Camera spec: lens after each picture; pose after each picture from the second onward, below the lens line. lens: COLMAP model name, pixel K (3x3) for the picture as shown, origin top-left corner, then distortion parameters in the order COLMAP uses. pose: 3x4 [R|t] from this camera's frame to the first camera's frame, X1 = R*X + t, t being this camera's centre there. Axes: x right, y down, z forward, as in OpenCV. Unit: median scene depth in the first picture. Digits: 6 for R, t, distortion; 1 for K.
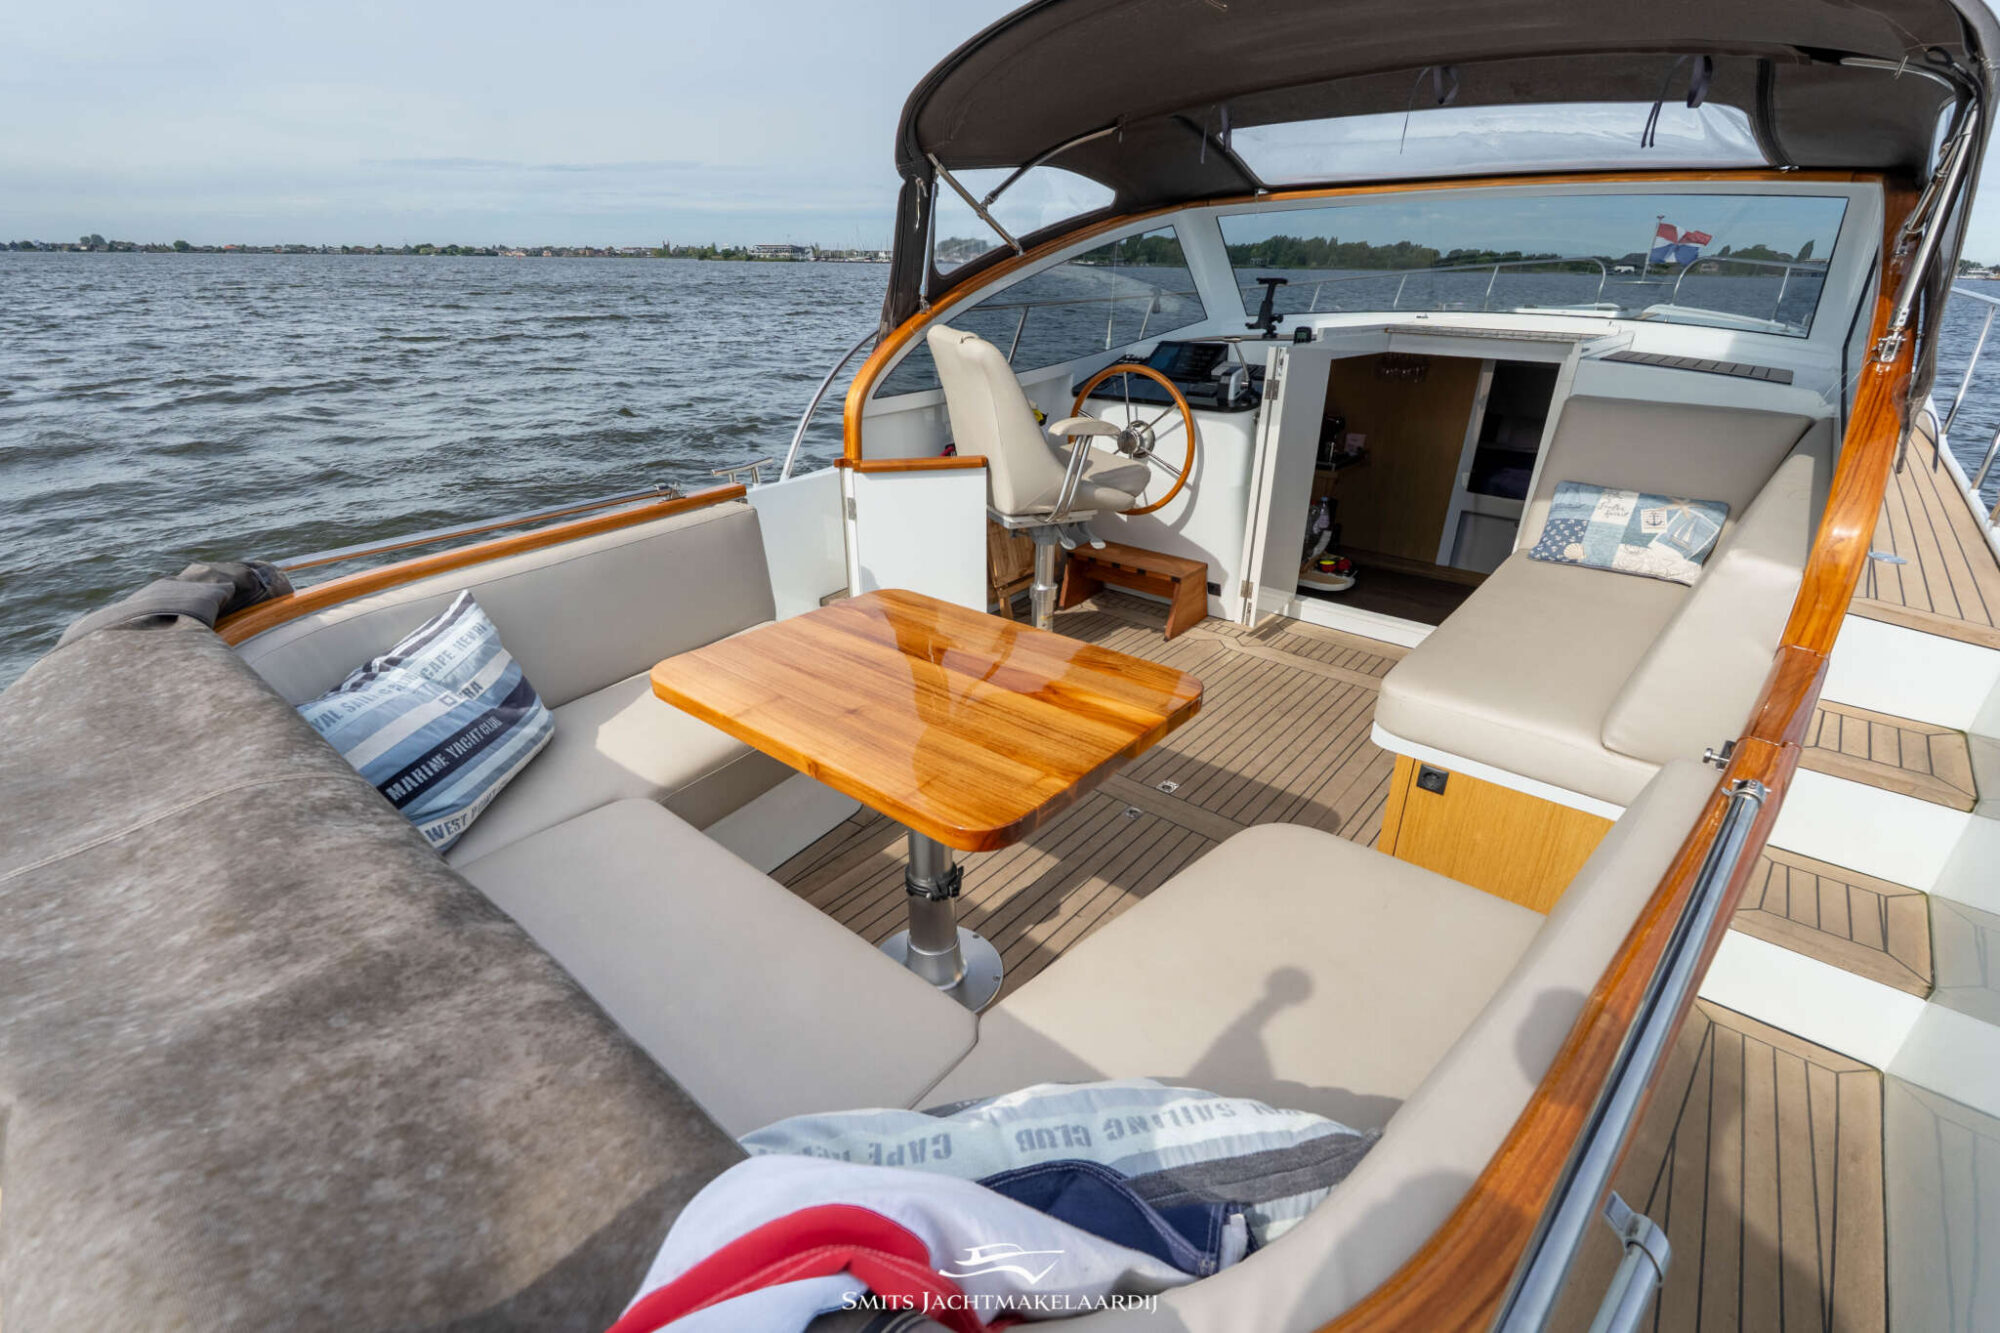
lens RADIAL K [[877.6, 0, 998.6], [0, 877.6, 667.7], [0, 0, 1]] dist [-0.000974, 0.000212]
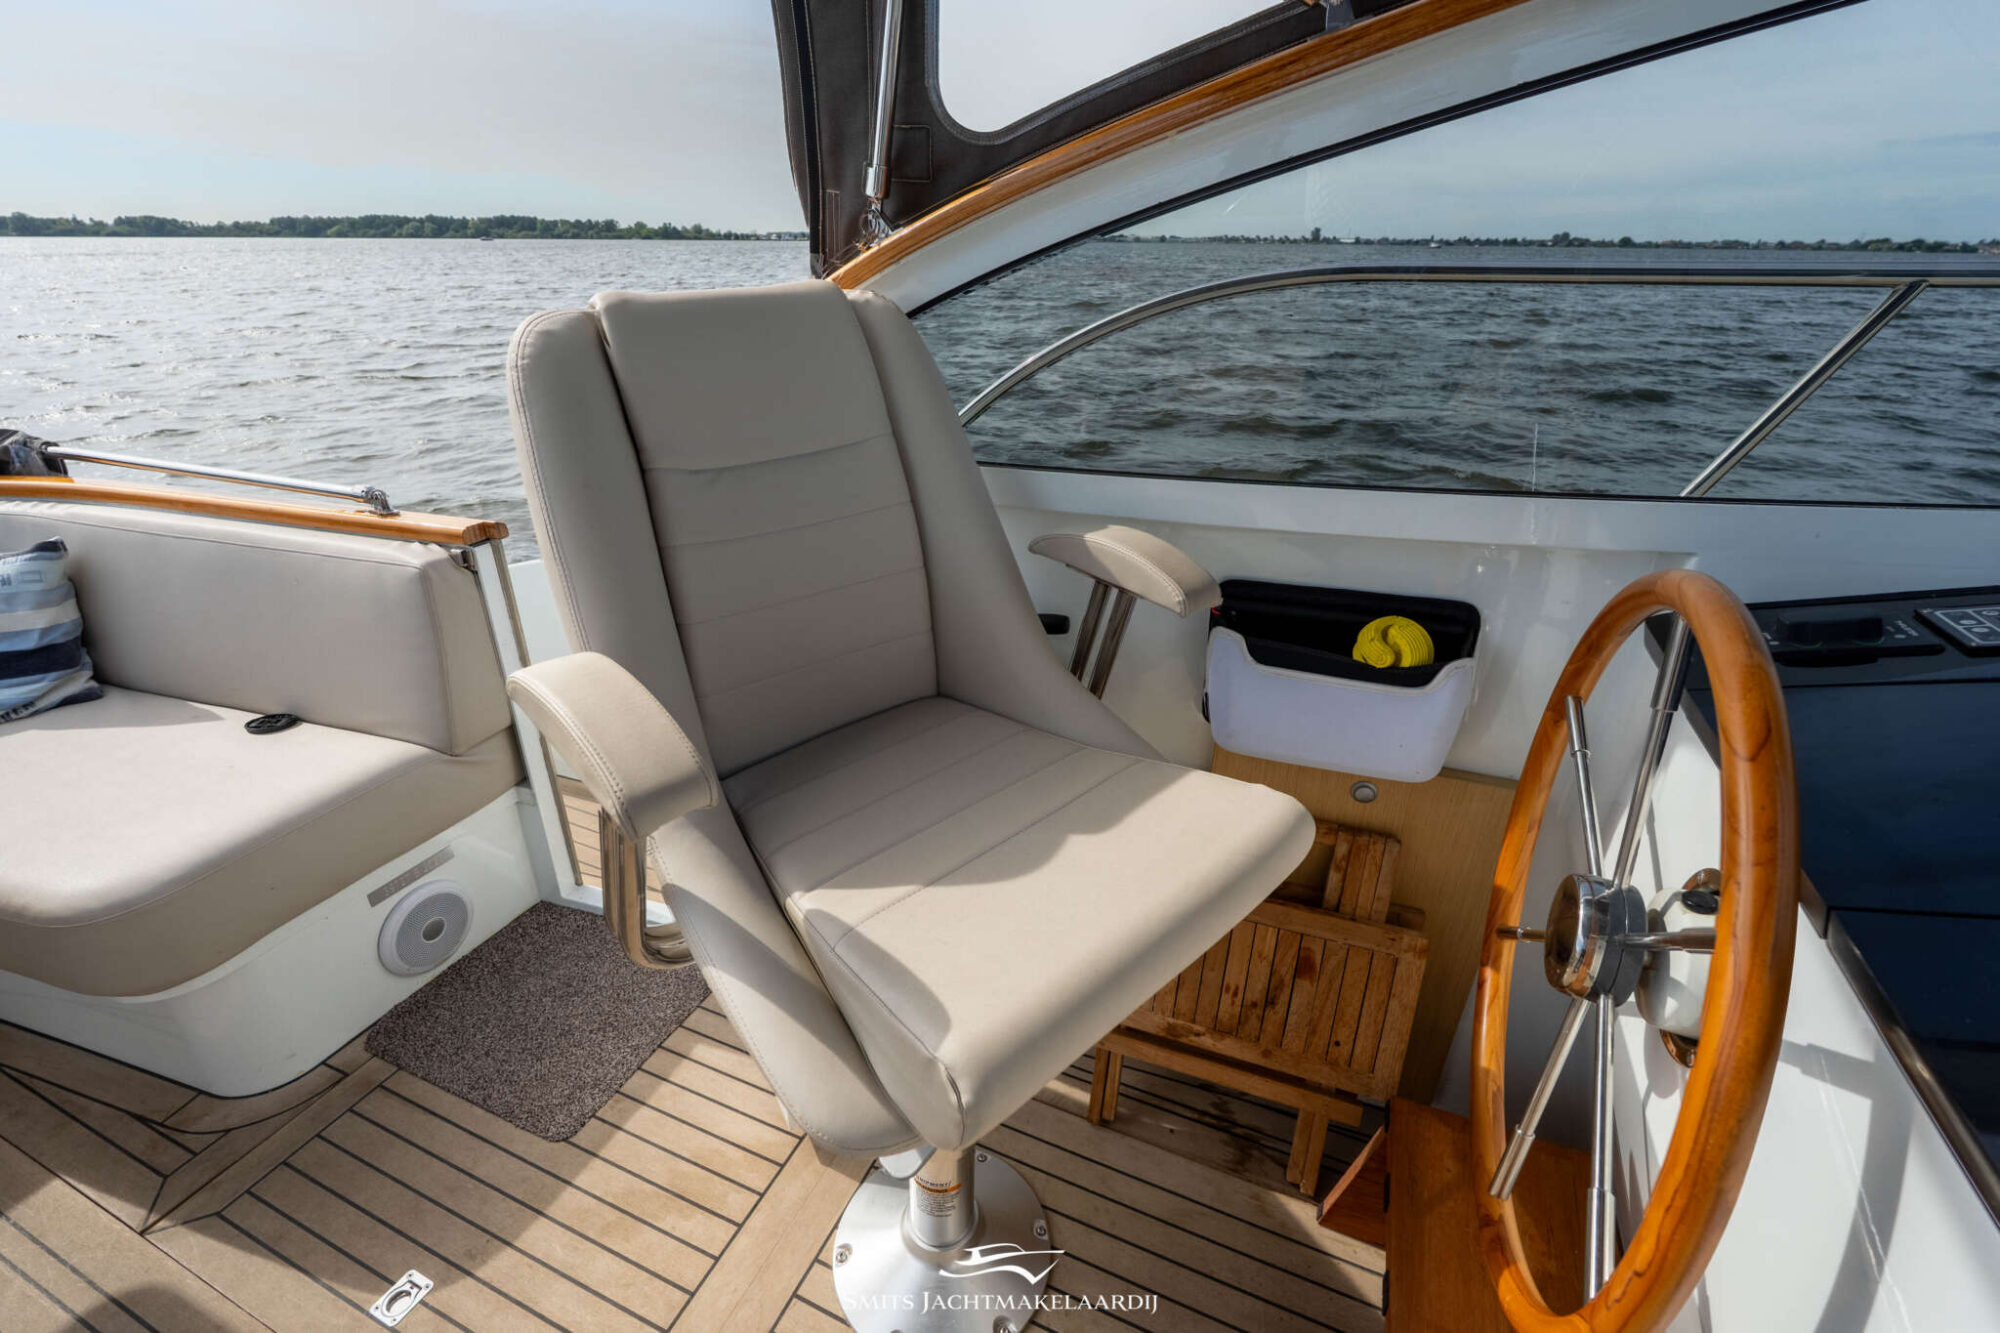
lens RADIAL K [[883.2, 0, 1000.0], [0, 883.2, 666.5], [0, 0, 1]] dist [-0.000764, 0.000134]
pose [[0.290988, 0.407365, -0.865667, 0.290600], [-0.407496, 0.871417, 0.273094, -0.348879], [0.865606, 0.273289, 0.419571, 0.874845]]
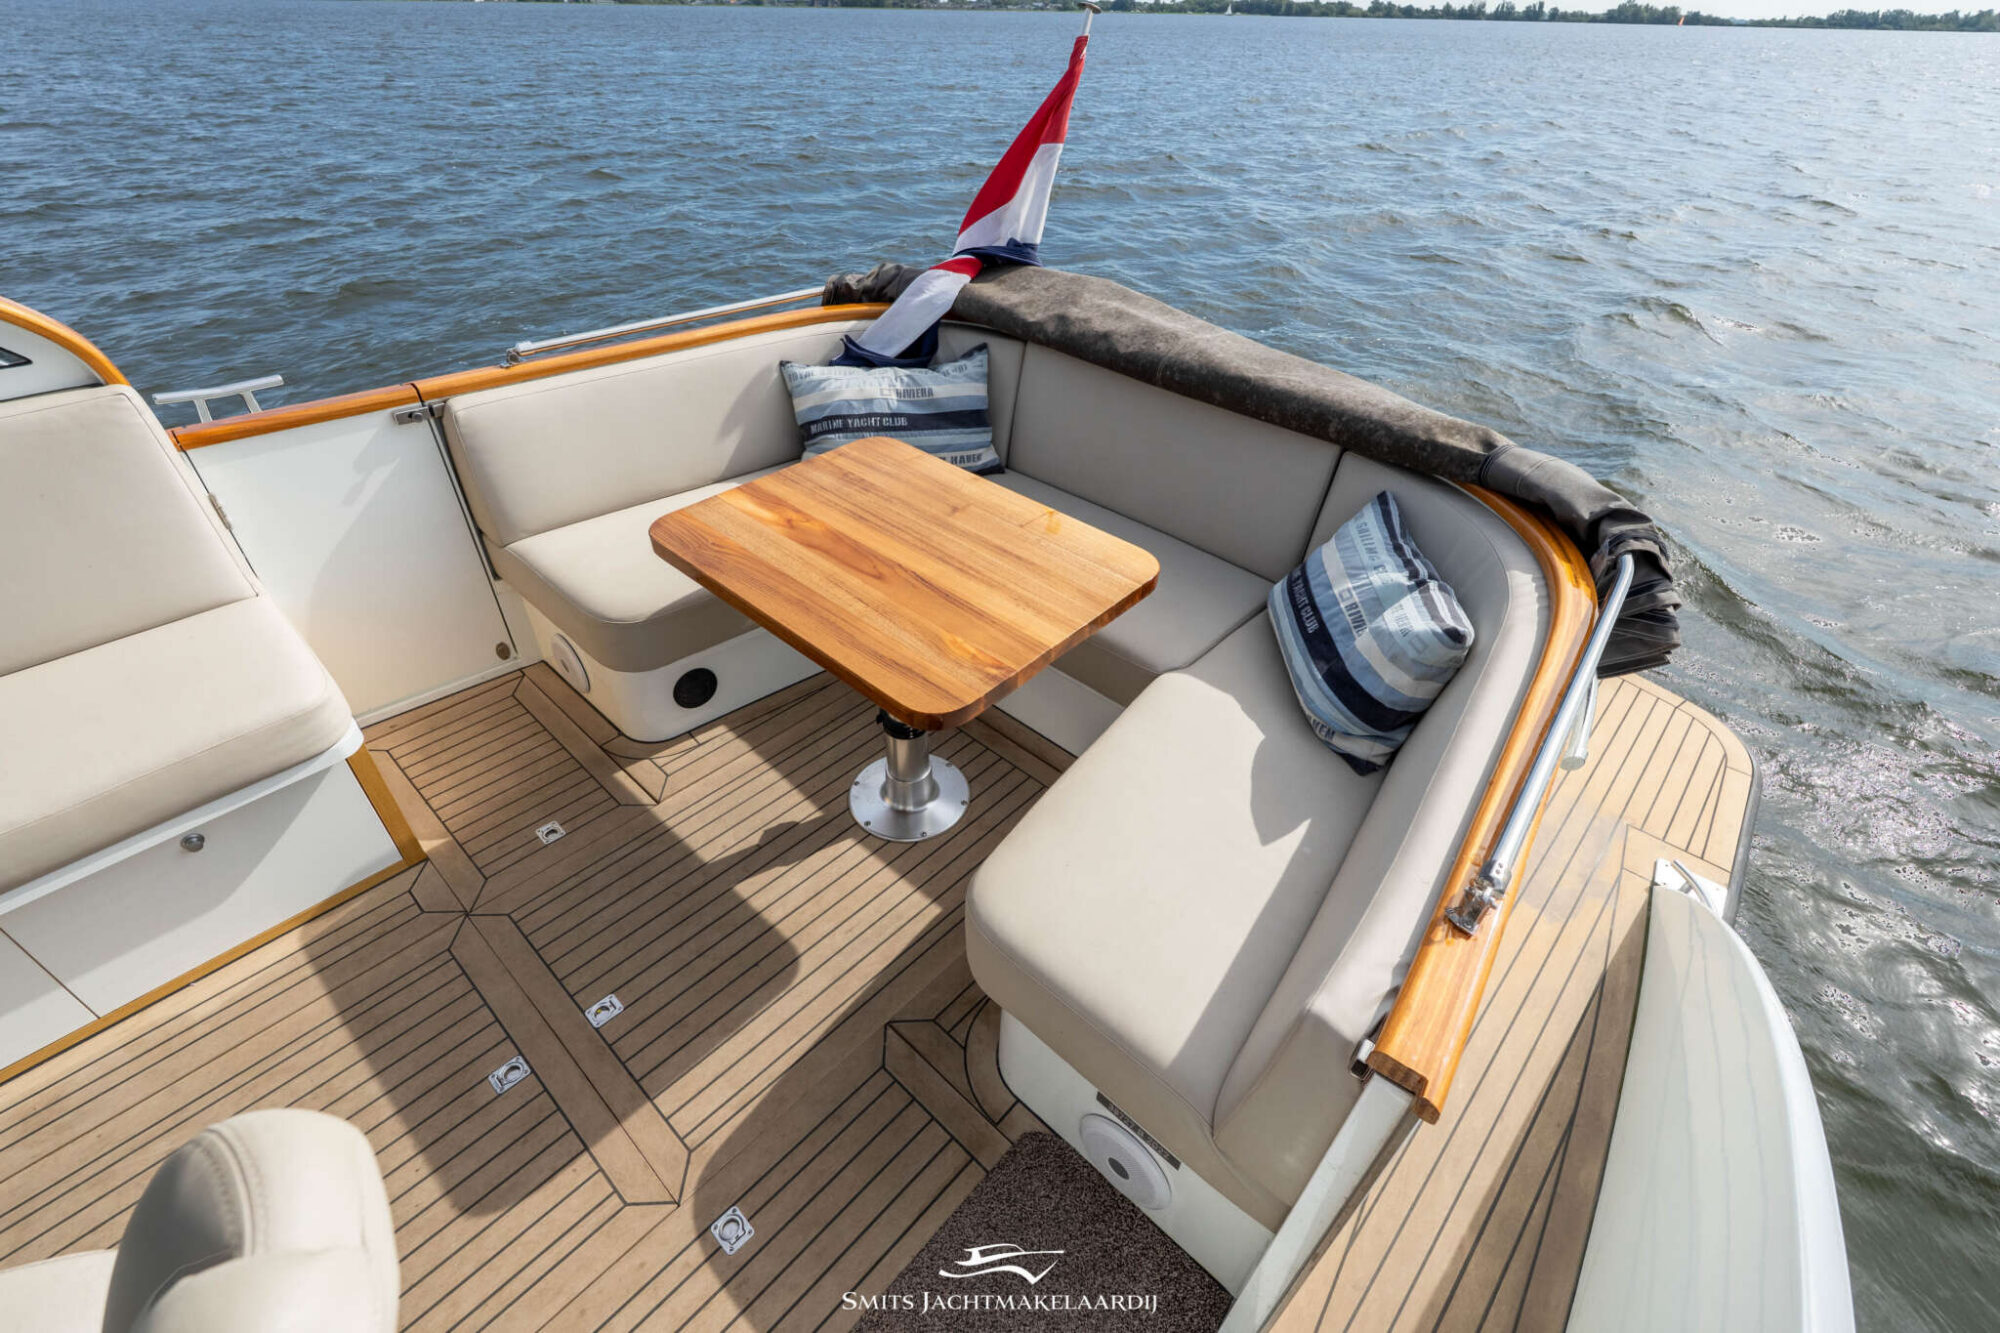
lens RADIAL K [[877.6, 0, 998.6], [0, 877.6, 667.7], [0, 0, 1]] dist [-0.000974, 0.000212]
pose [[-0.998467, -0.054523, 0.009524, -0.115468], [-0.016664, 0.460214, 0.887652, -0.448715], [-0.052780, 0.886132, -0.460417, 0.830212]]
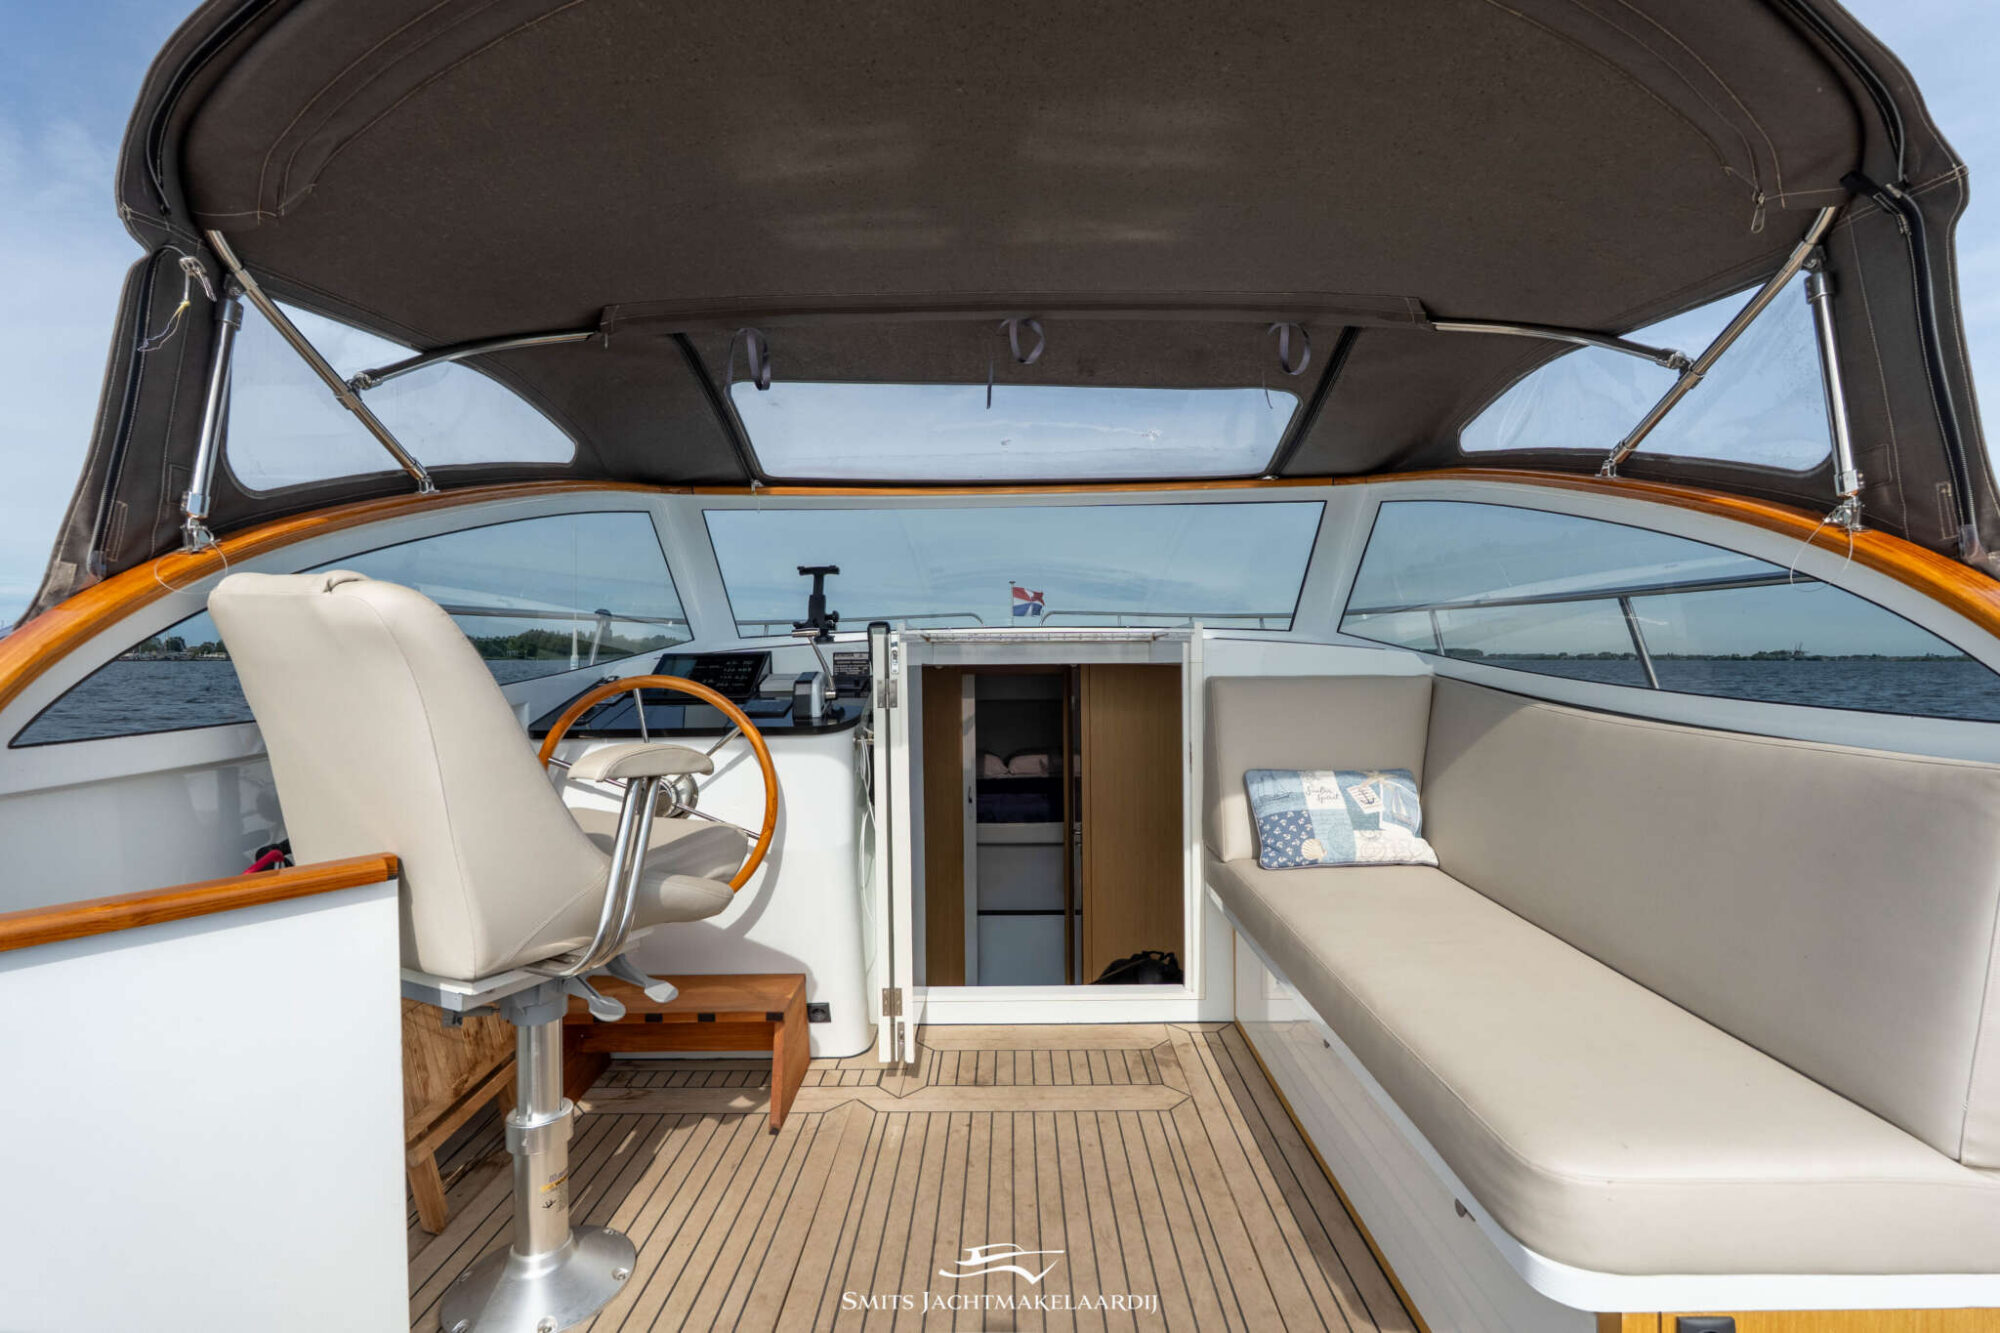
lens RADIAL K [[877.6, 0, 998.6], [0, 877.6, 667.7], [0, 0, 1]] dist [-0.000974, 0.000212]
pose [[0.774744, -0.025008, 0.631780, -0.049792], [0.278770, 0.910364, -0.305817, -0.102493], [-0.567502, 0.413051, 0.712271, 0.456259]]
